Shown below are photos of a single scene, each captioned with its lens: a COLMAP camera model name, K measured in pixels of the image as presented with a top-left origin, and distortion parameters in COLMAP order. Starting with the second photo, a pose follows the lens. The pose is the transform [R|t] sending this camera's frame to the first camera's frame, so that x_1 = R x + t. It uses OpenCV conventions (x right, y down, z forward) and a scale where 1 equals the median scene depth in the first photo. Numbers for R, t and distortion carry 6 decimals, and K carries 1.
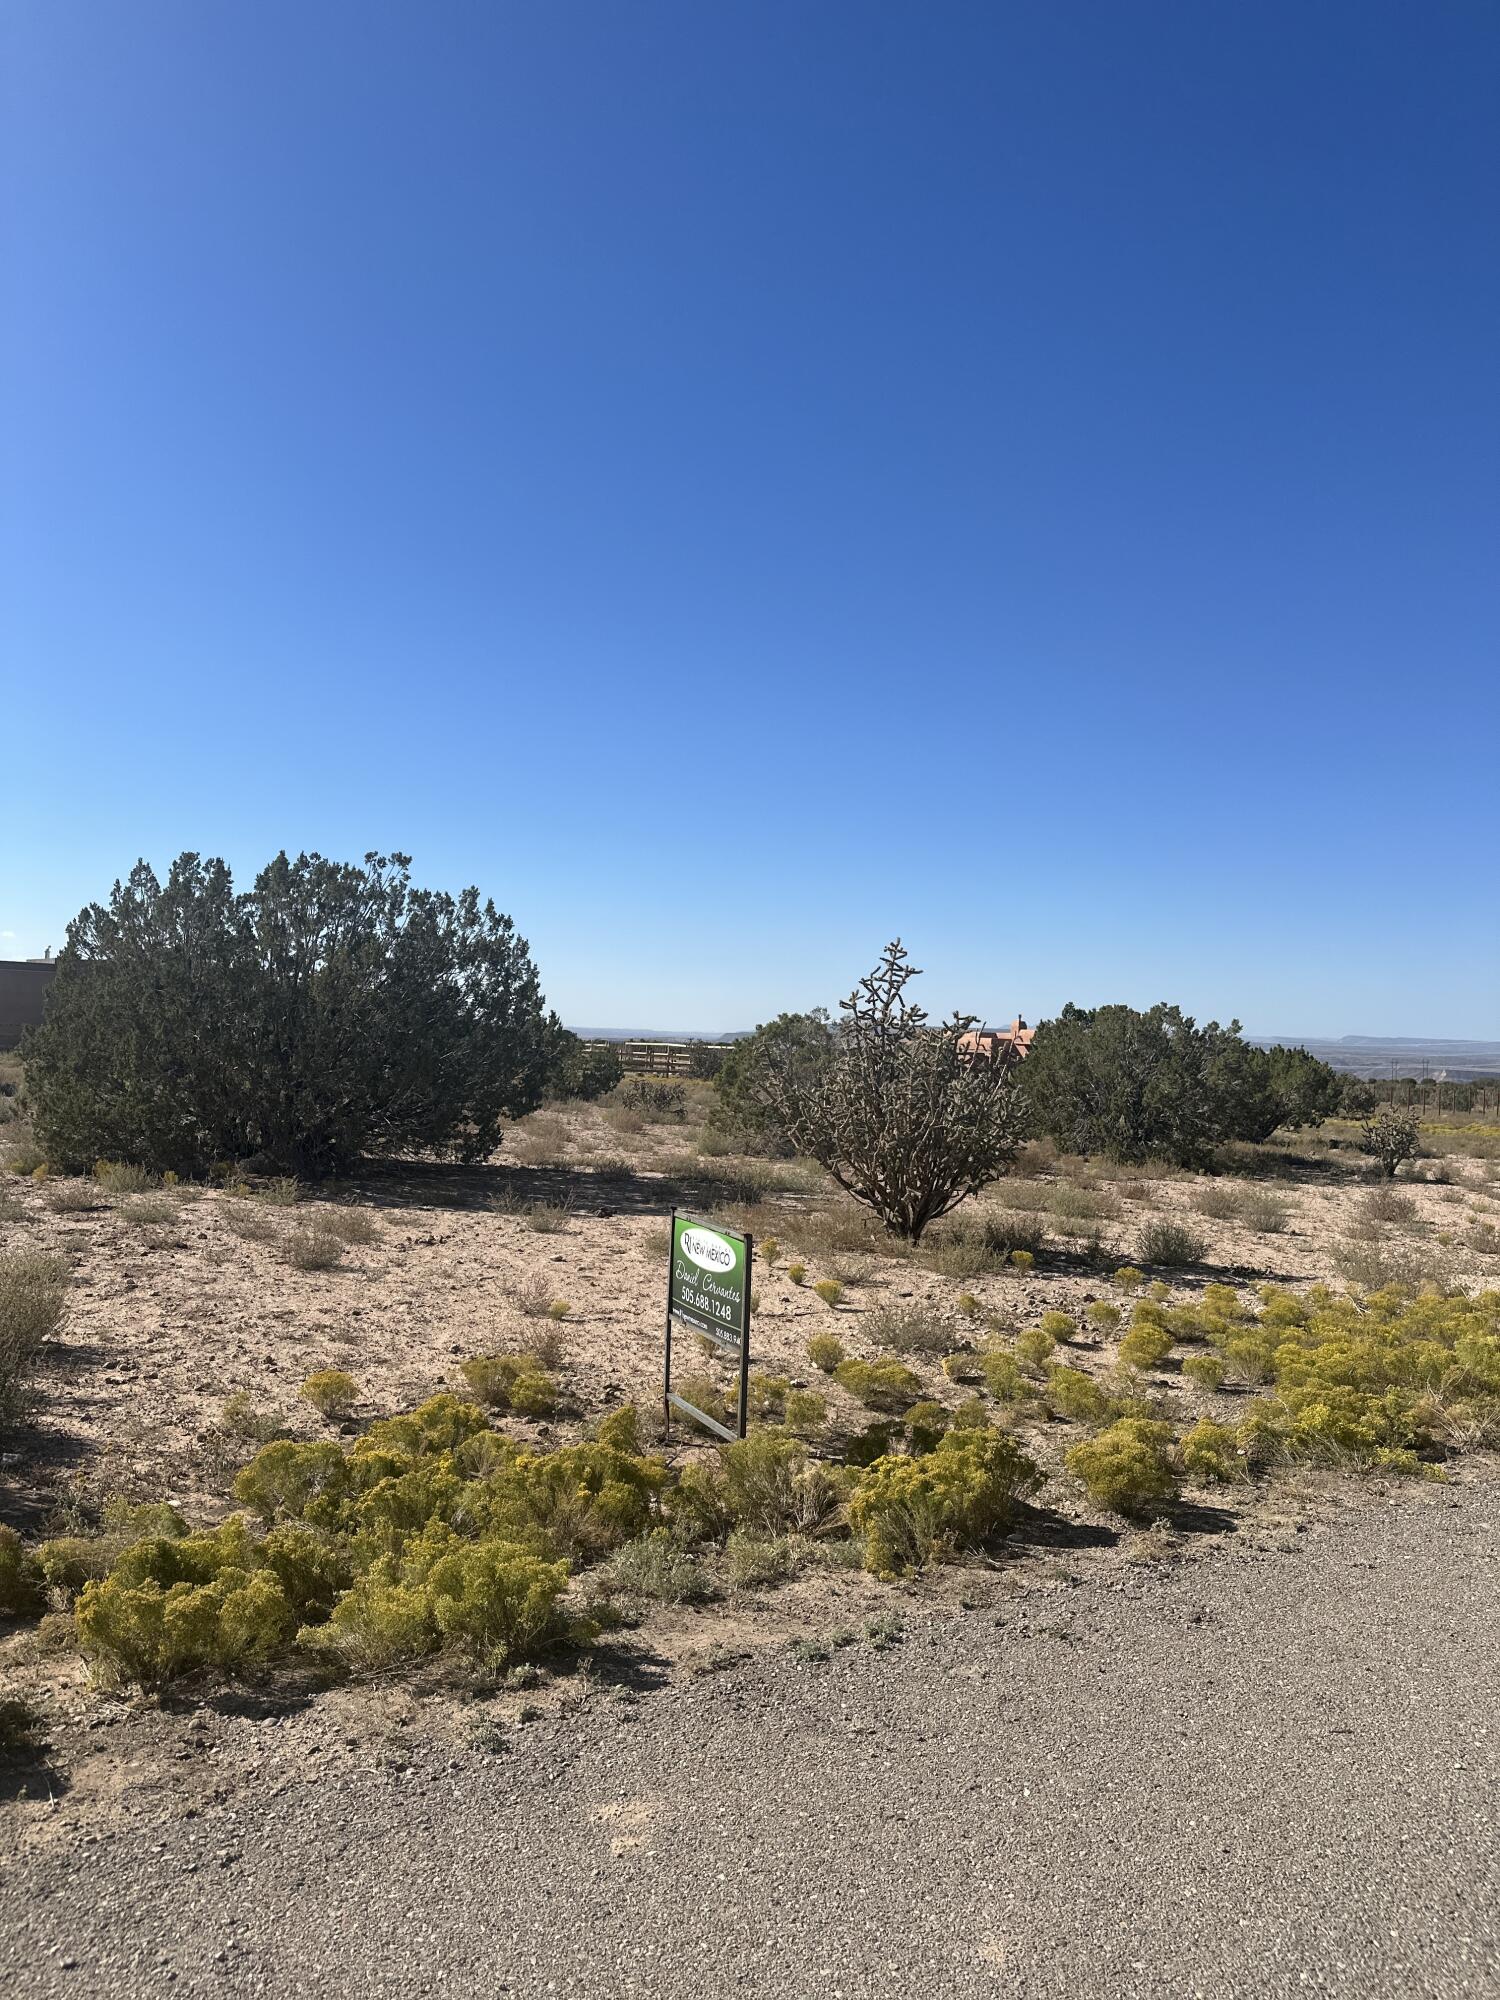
lens RADIAL K [[1522.1, 0, 674.5], [0, 1522.1, 948.2], [0, 0, 1]] dist [0.079600, -0.084046]
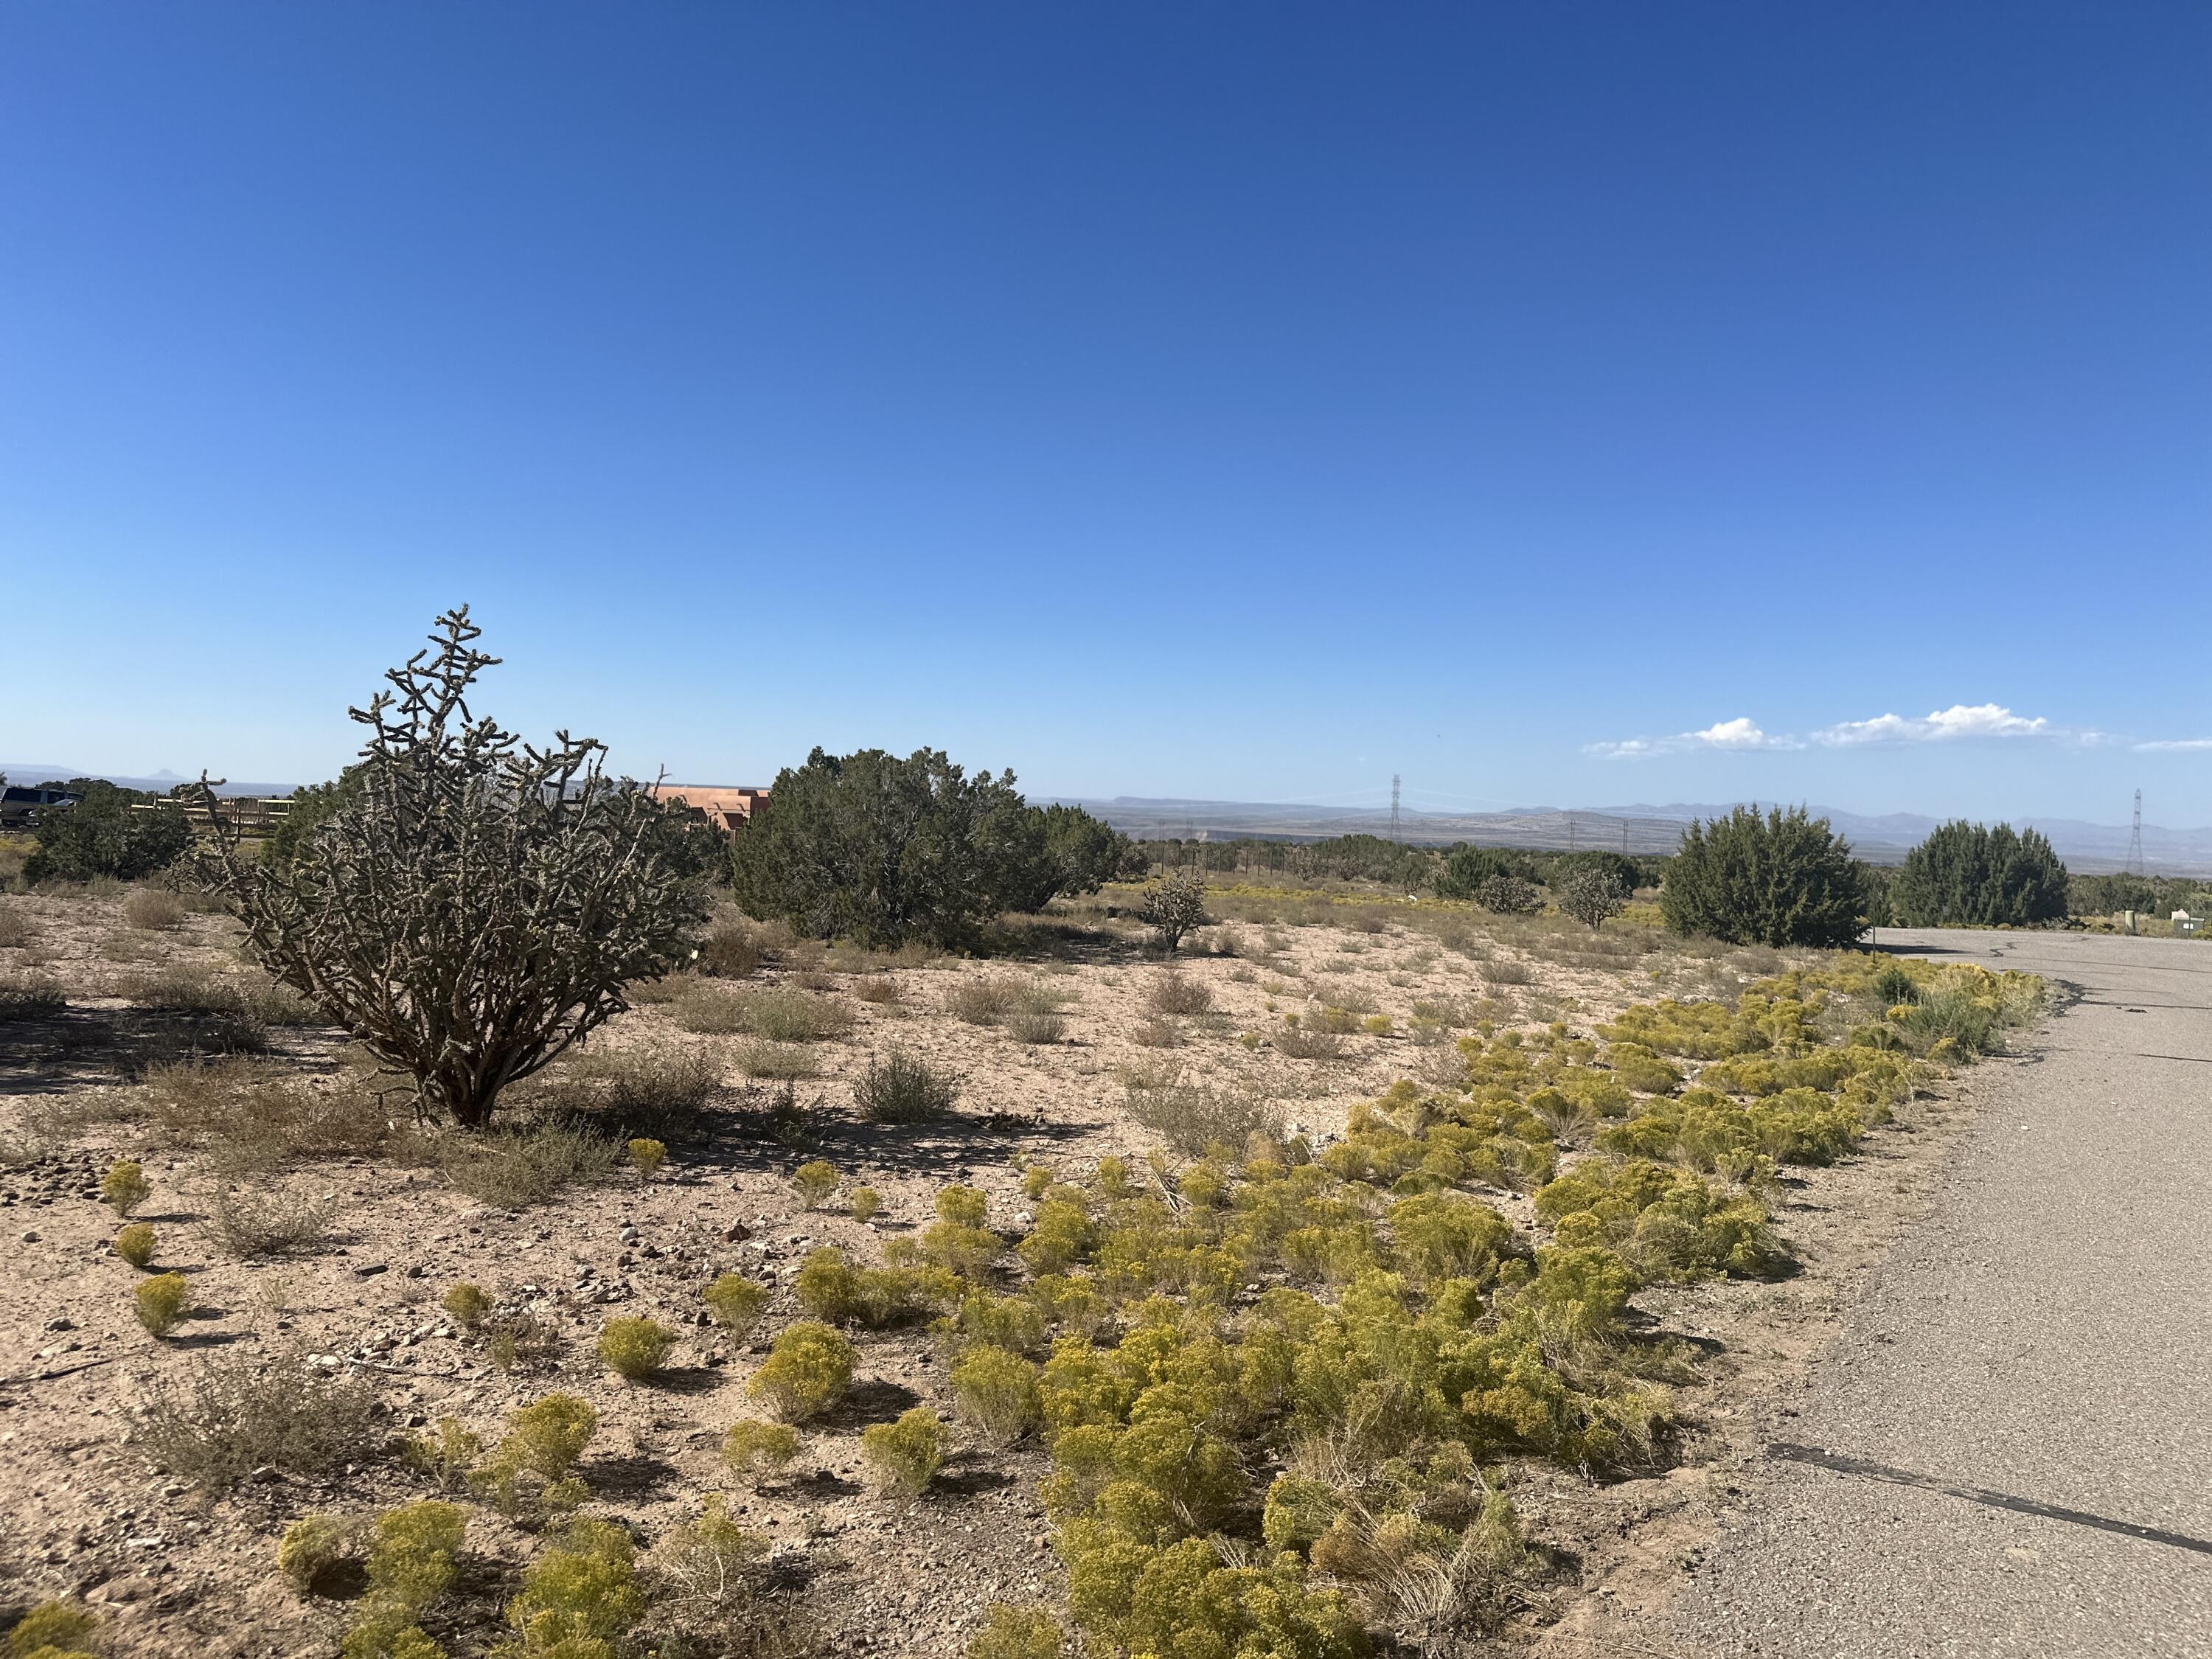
lens RADIAL K [[1683.5, 0, 1208.8], [0, 1683.5, 838.0], [0, 0, 1]] dist [0.079600, -0.084046]
pose [[0.894137, -0.008436, 0.447713, 0.083561], [-0.028081, 0.996798, 0.074864, 0.019740], [-0.446911, -0.079511, 0.891038, 0.217877]]
